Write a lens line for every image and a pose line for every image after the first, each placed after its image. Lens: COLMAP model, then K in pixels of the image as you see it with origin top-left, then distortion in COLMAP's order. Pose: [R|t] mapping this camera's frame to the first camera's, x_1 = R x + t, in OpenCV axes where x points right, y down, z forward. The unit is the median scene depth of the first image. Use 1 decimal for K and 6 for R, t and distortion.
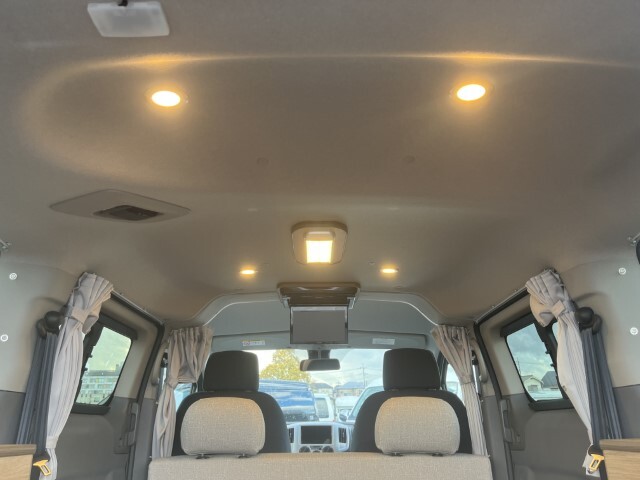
lens RADIAL K [[488.1, 0, 320.0], [0, 488.1, 240.0], [0, 0, 1]] dist [0.023825, 0.002314]
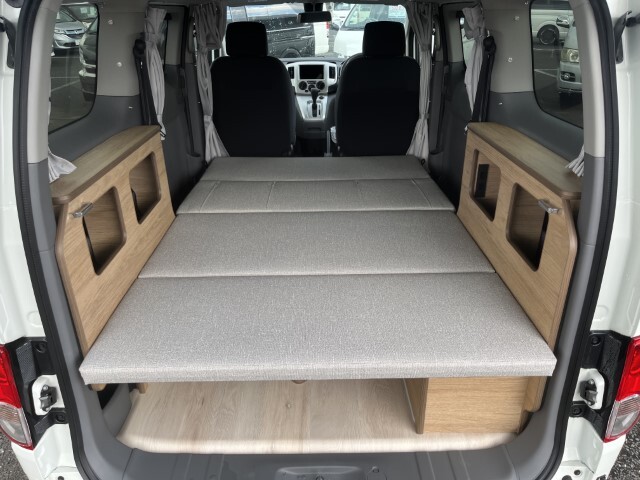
lens RADIAL K [[488.3, 0, 320.0], [0, 488.3, 240.0], [0, 0, 1]] dist [0.002227, -0.003101]
pose [[0.999933, -0.003280, 0.011102, -0.001809], [-0.005682, 0.696519, 0.717516, -0.298944], [-0.010086, -0.717531, 0.696453, -0.289277]]
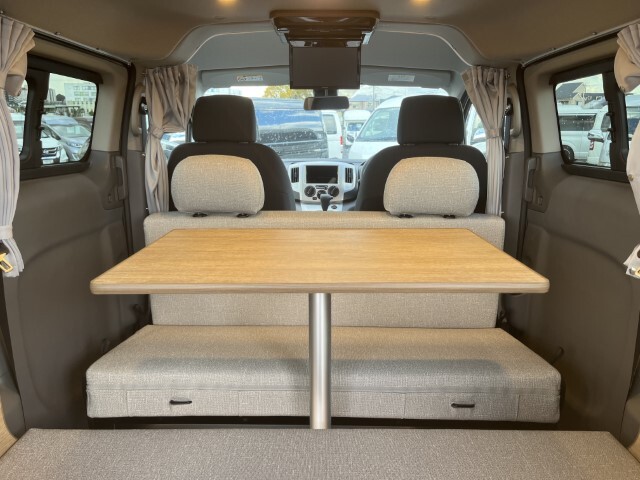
lens RADIAL K [[485.9, 0, 320.0], [0, 485.9, 240.0], [0, 0, 1]] dist [0.018629, -0.000406]
pose [[0.999789, 0.015285, -0.013725, 0.005414], [-0.005382, 0.839675, 0.543063, -0.022922], [0.019826, -0.542874, 0.839580, 0.168681]]
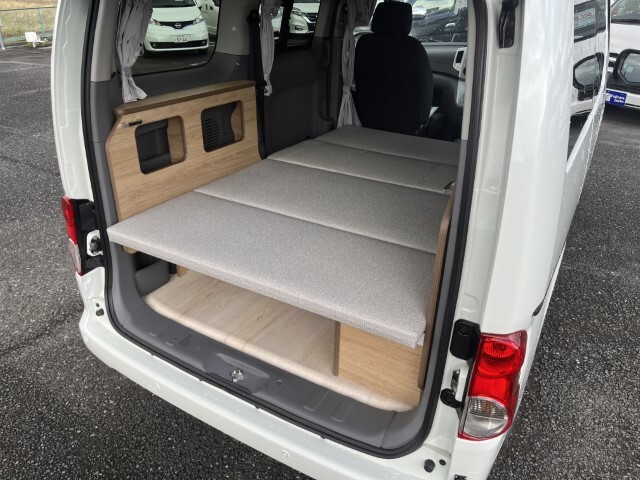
lens RADIAL K [[488.1, 0, 320.0], [0, 488.1, 240.0], [0, 0, 1]] dist [0.023825, 0.002314]
pose [[0.863960, 0.250490, -0.436839, 0.425399], [0.150467, 0.699451, 0.698662, -0.303389], [0.480555, -0.669346, 0.566607, -0.311736]]
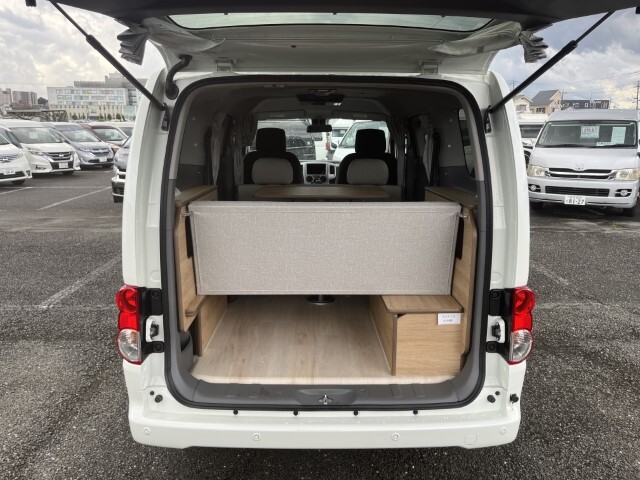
lens RADIAL K [[485.9, 0, 320.0], [0, 485.9, 240.0], [0, 0, 1]] dist [0.018629, -0.000406]
pose [[0.999792, 0.011941, 0.016506, -0.027052], [-0.018923, 0.844506, 0.535211, -0.393113], [-0.007548, -0.535412, 0.844557, -0.725878]]
